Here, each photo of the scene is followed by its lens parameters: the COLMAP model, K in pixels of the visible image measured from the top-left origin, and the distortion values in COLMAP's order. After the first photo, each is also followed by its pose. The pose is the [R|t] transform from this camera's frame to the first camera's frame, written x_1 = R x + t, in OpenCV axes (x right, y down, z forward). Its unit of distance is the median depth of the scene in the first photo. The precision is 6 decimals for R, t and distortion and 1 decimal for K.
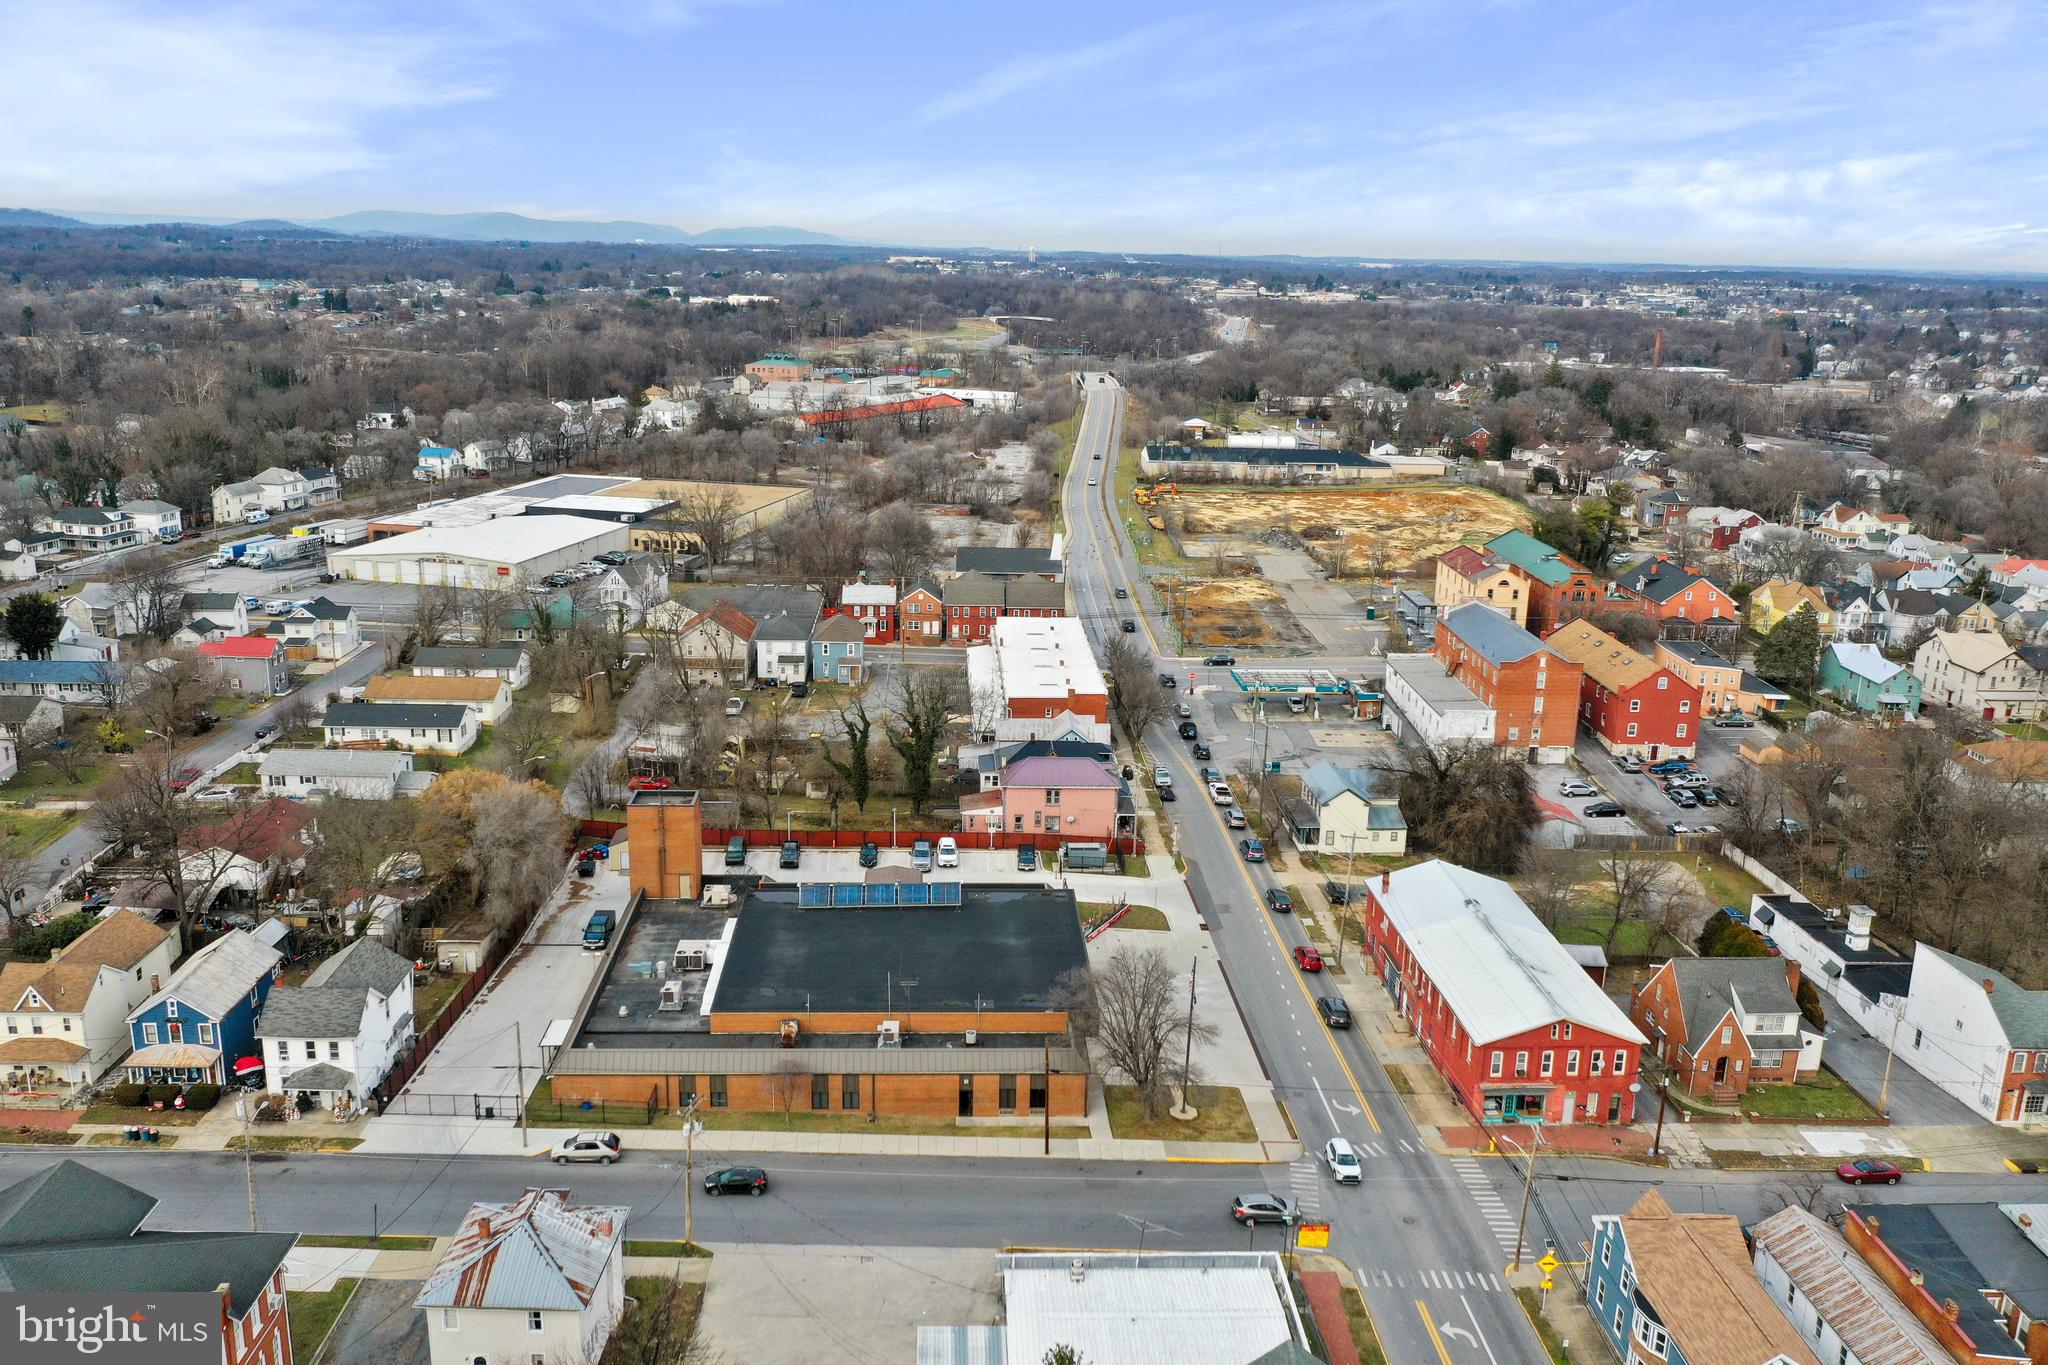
lens RADIAL K [[1656.1, 0, 1024.0], [0, 1656.1, 682.5], [0, 0, 1]] dist [-0.011682, -0.005426]
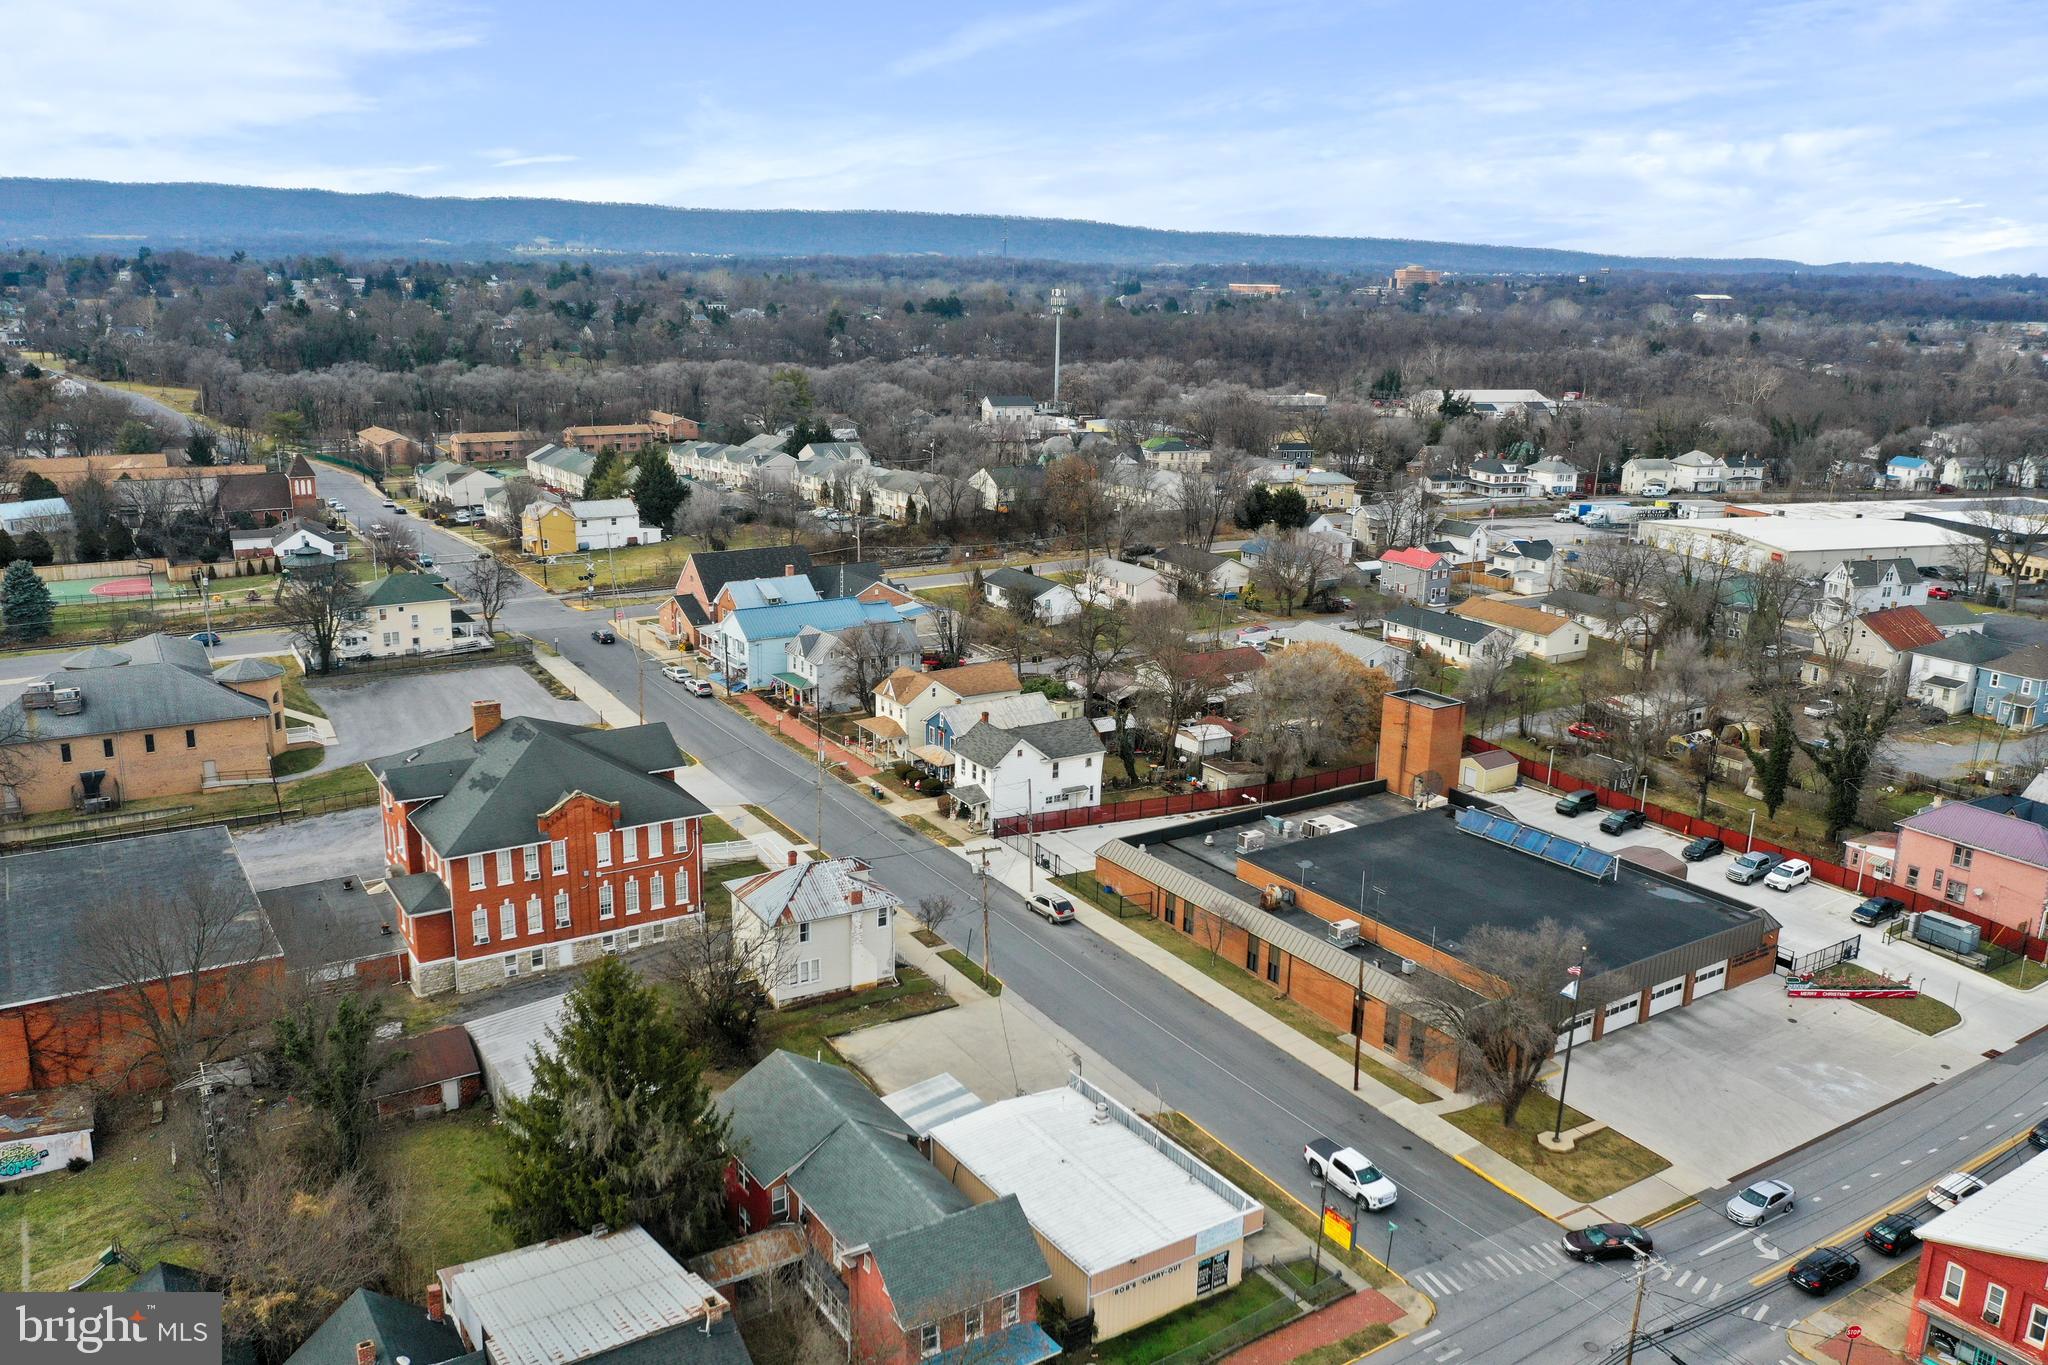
lens RADIAL K [[1612.9, 0, 1015.8], [0, 1612.9, 684.2], [0, 0, 1]] dist [-0.015530, 0.005137]
pose [[0.513086, 0.206662, -0.833087, 0.467947], [-0.227559, 0.968603, 0.100129, 0.020279], [0.827623, 0.138202, 0.544004, 0.265437]]
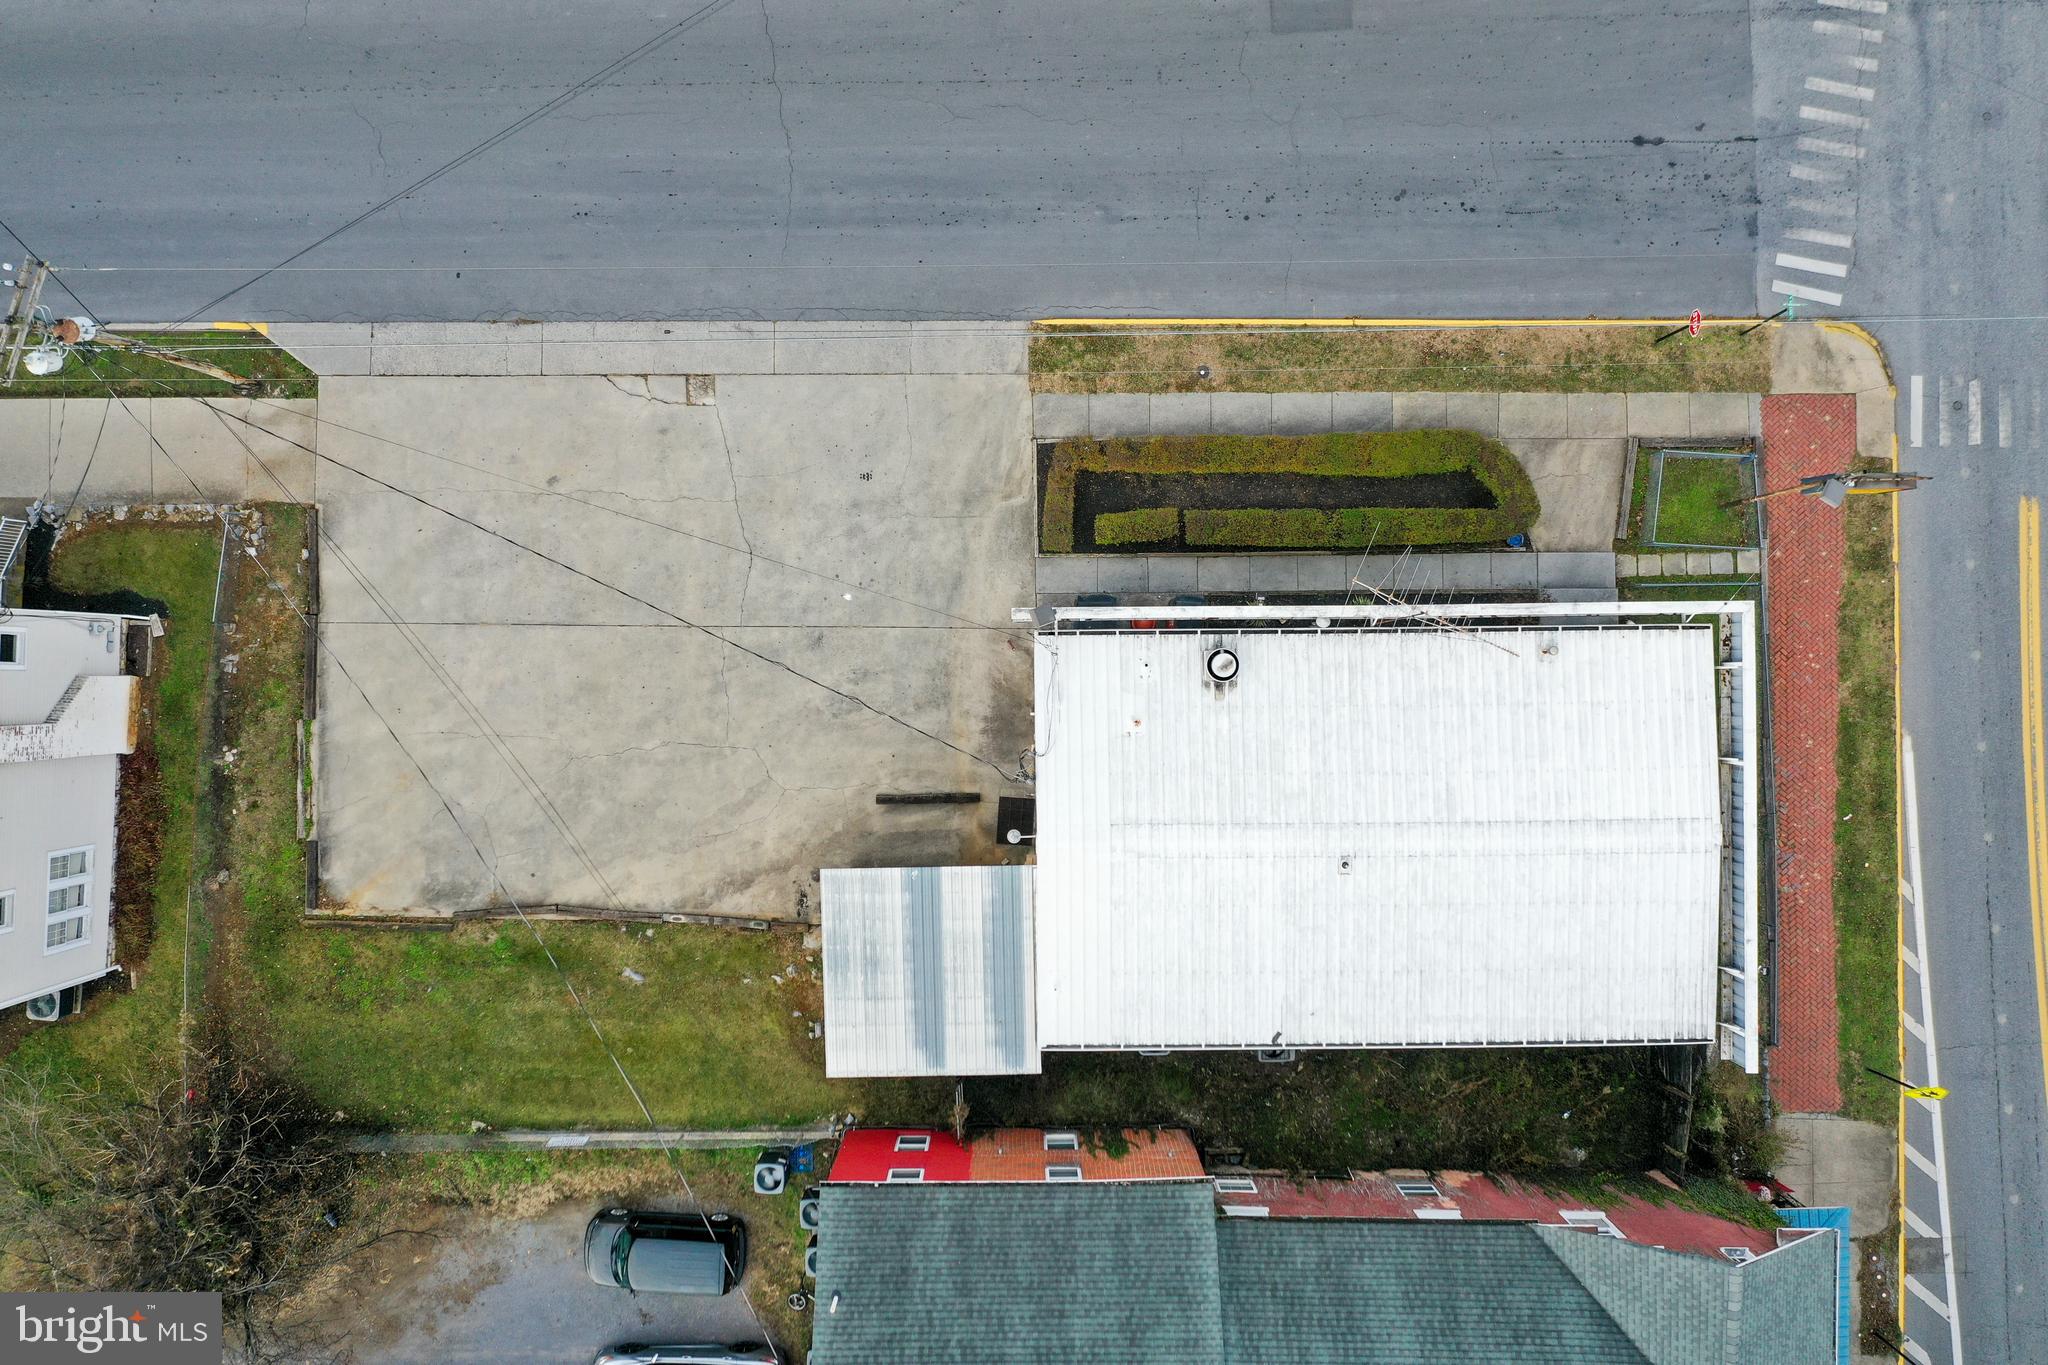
lens RADIAL K [[1656.1, 0, 1024.0], [0, 1656.1, 682.5], [0, 0, 1]] dist [-0.011682, -0.005426]
pose [[0.999210, 0.032601, -0.022726, -0.003423], [0.013636, 0.255900, 0.966607, -0.014208], [0.037328, -0.966153, 0.255253, 0.571900]]
